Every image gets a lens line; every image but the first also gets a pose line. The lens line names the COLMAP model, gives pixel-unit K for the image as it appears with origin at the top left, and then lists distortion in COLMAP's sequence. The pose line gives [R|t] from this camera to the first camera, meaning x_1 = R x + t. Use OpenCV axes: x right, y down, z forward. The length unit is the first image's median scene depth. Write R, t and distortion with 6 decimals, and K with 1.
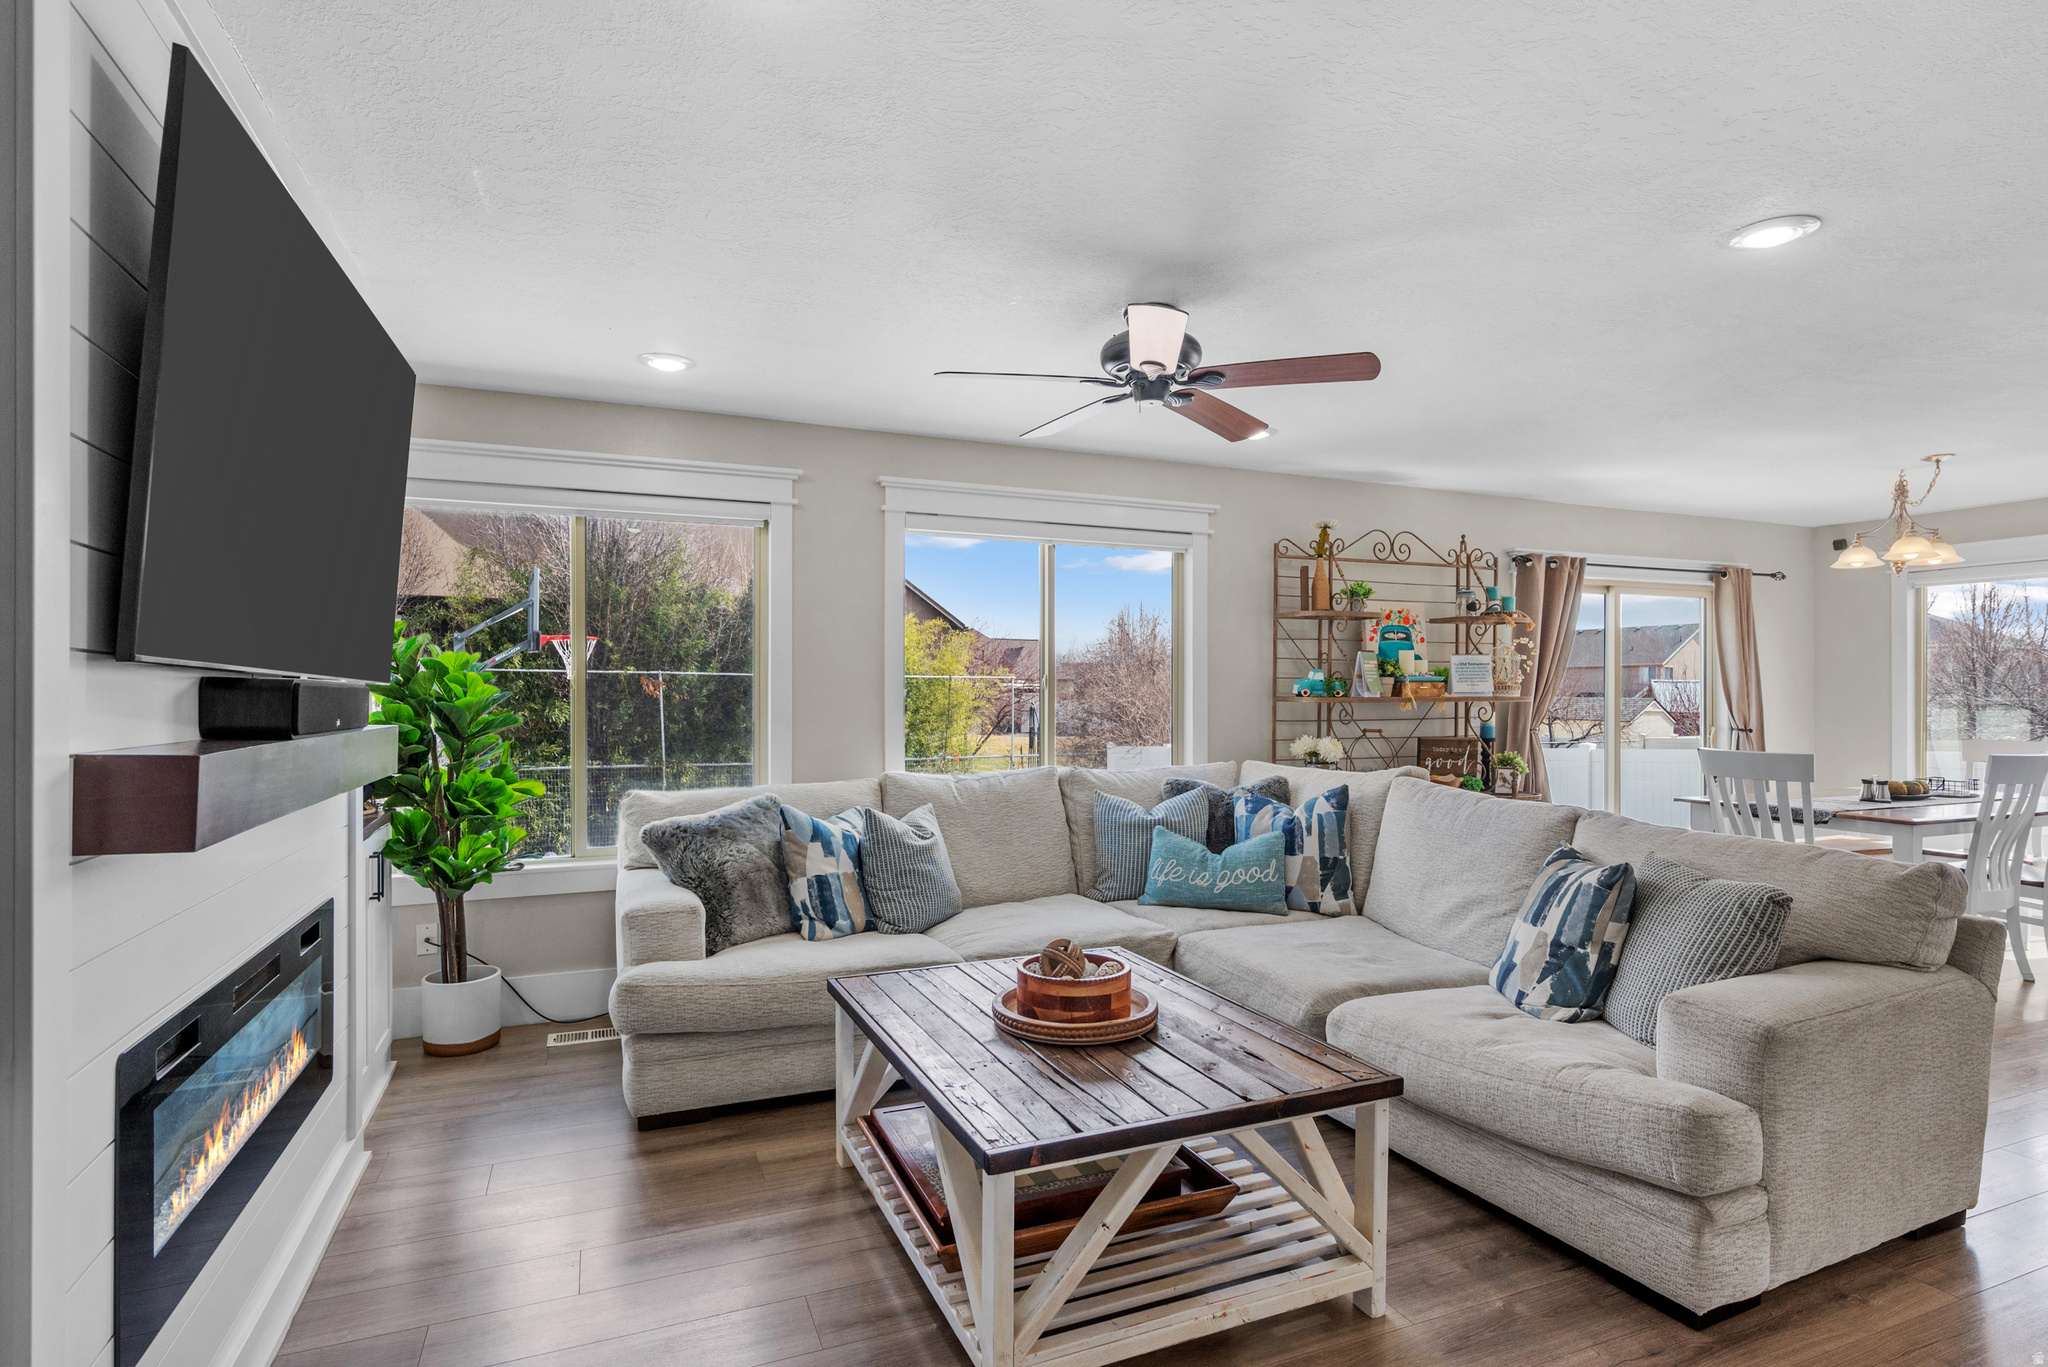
lens RADIAL K [[1051.7, 0, 1029.0], [0, 1051.7, 694.4], [0, 0, 1]] dist [0.000068, 0.000409]
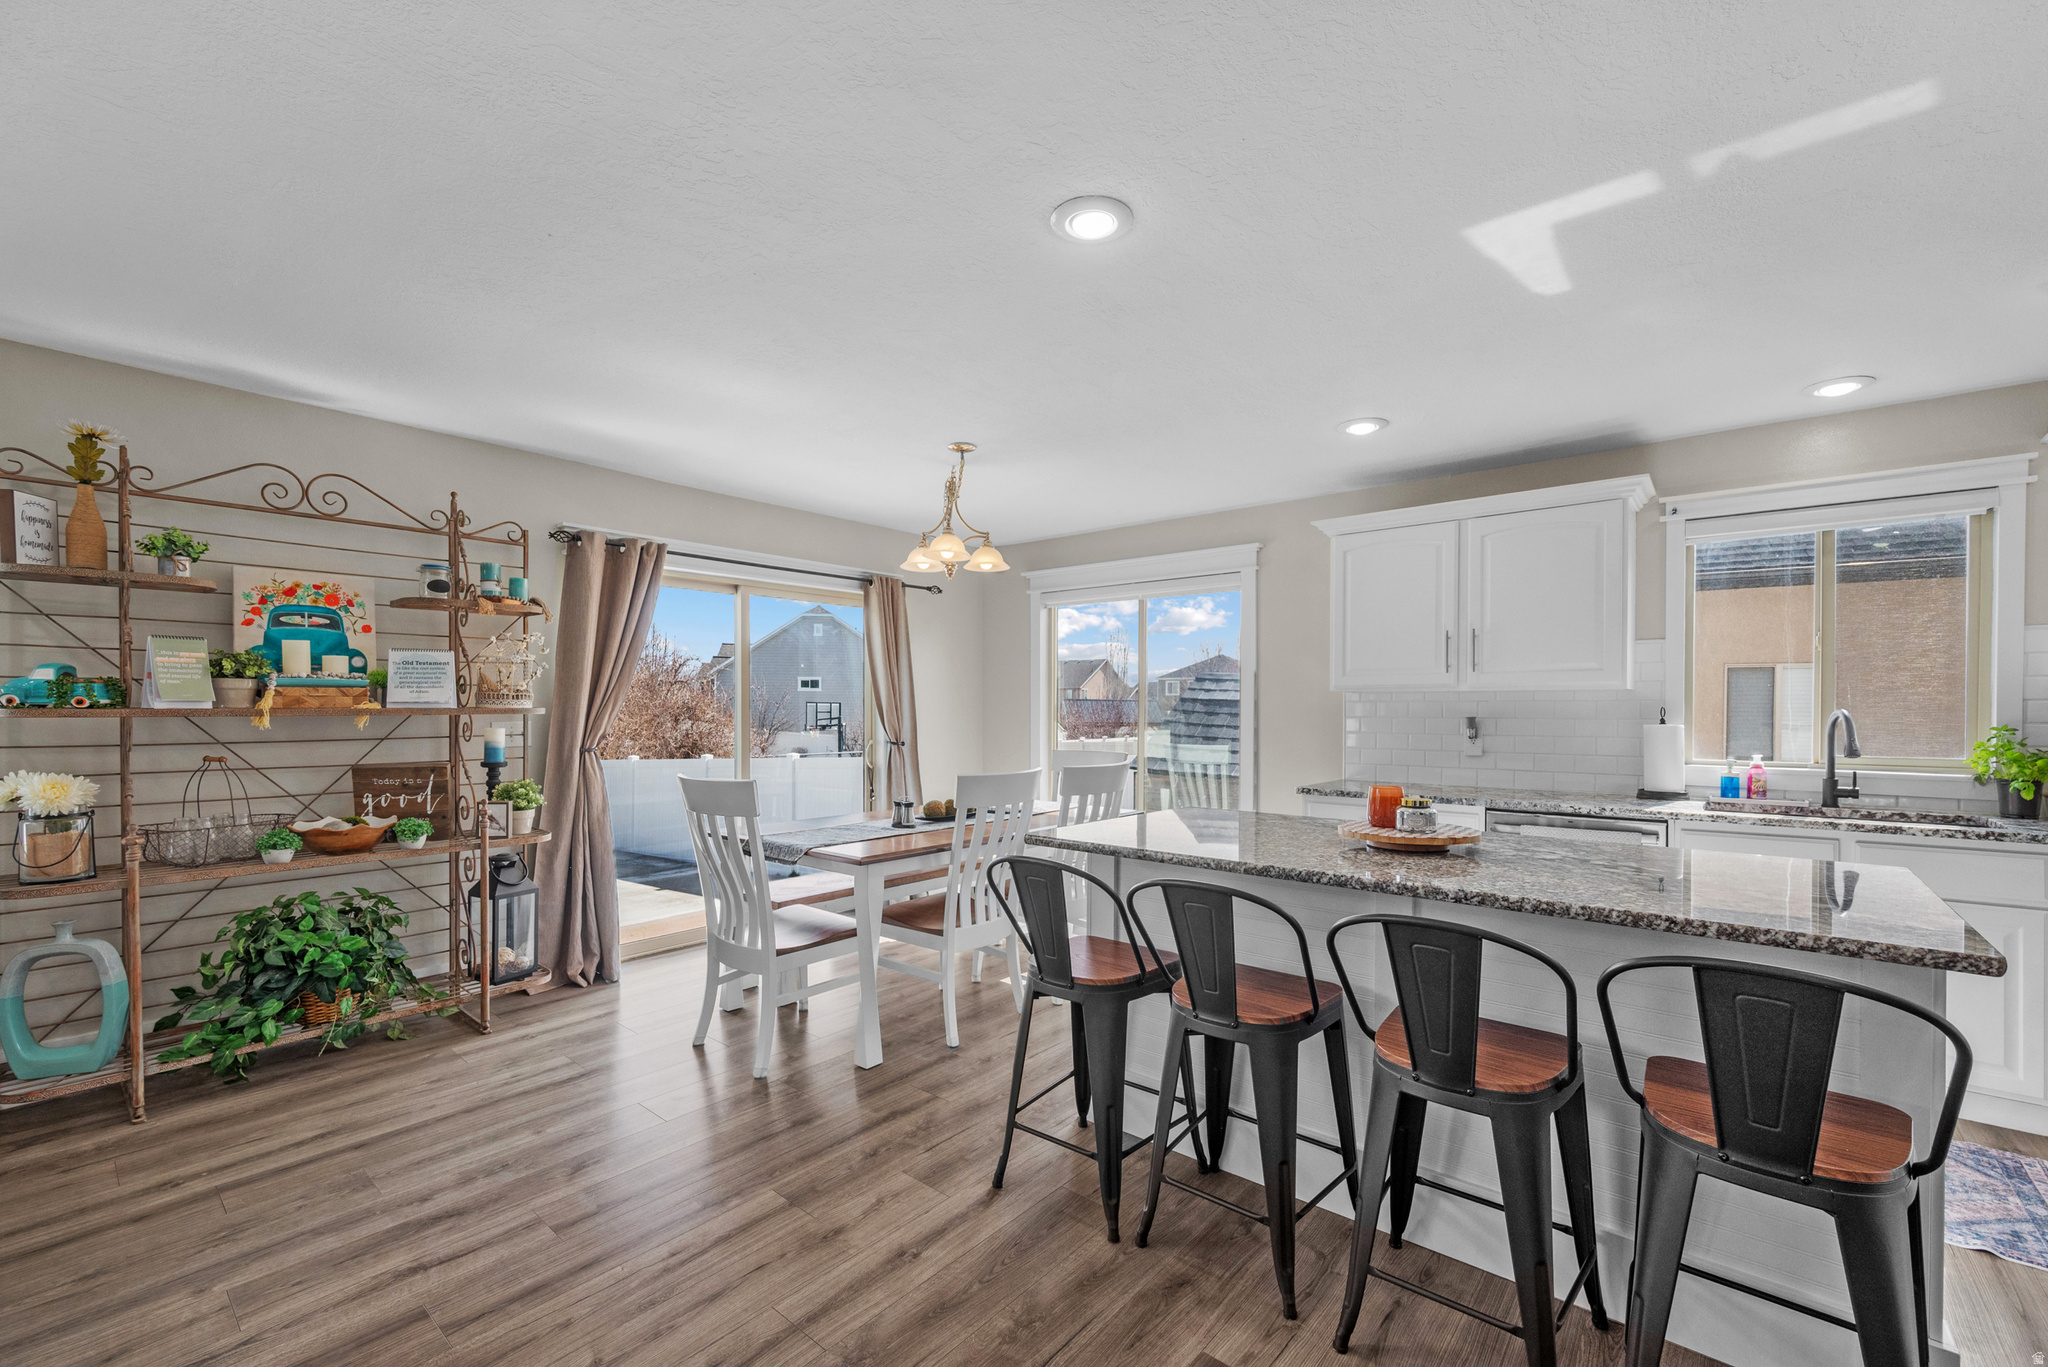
lens RADIAL K [[844.7, 0, 1049.8], [0, 844.7, 713.5], [0, 0, 1]] dist [-0.001787, -0.000058]
pose [[0.887139, -0.000854, 0.461502, 0.753938], [-0.001450, 0.999988, 0.004637, 0.003683], [-0.461500, -0.004782, 0.887127, 0.395193]]
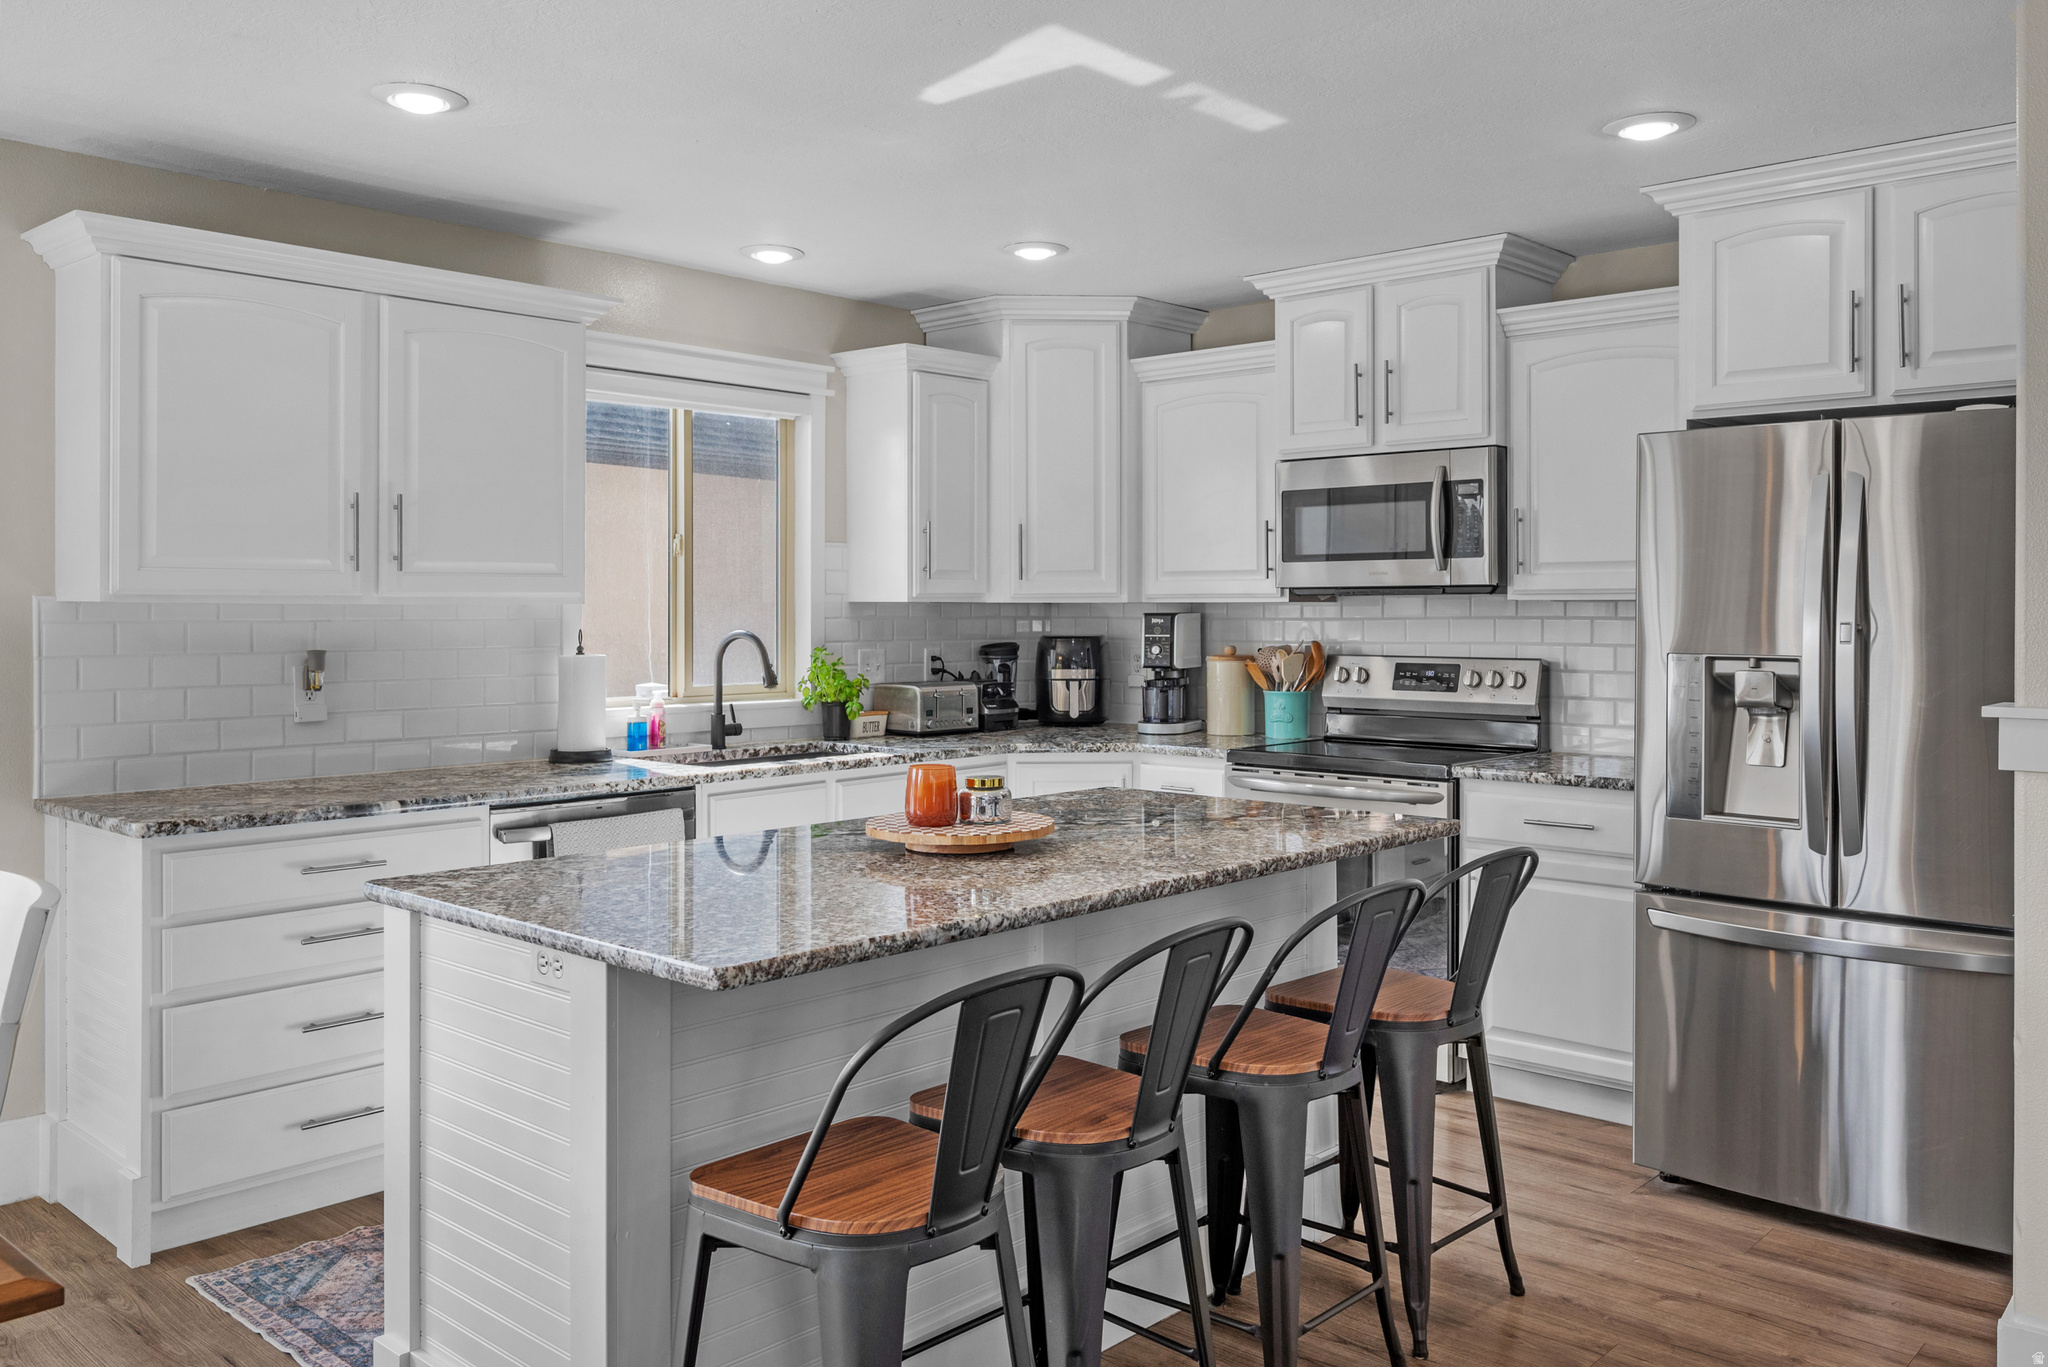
lens RADIAL K [[1607.6, 0, 1018.9], [0, 1607.6, 612.9], [0, 0, 1]] dist [0.000865, 0.000871]
pose [[-0.407530, -0.003783, 0.913184, 0.529433], [0.000642, 0.999990, 0.004429, -0.017113], [-0.913192, 0.002391, -0.407523, 1.071144]]
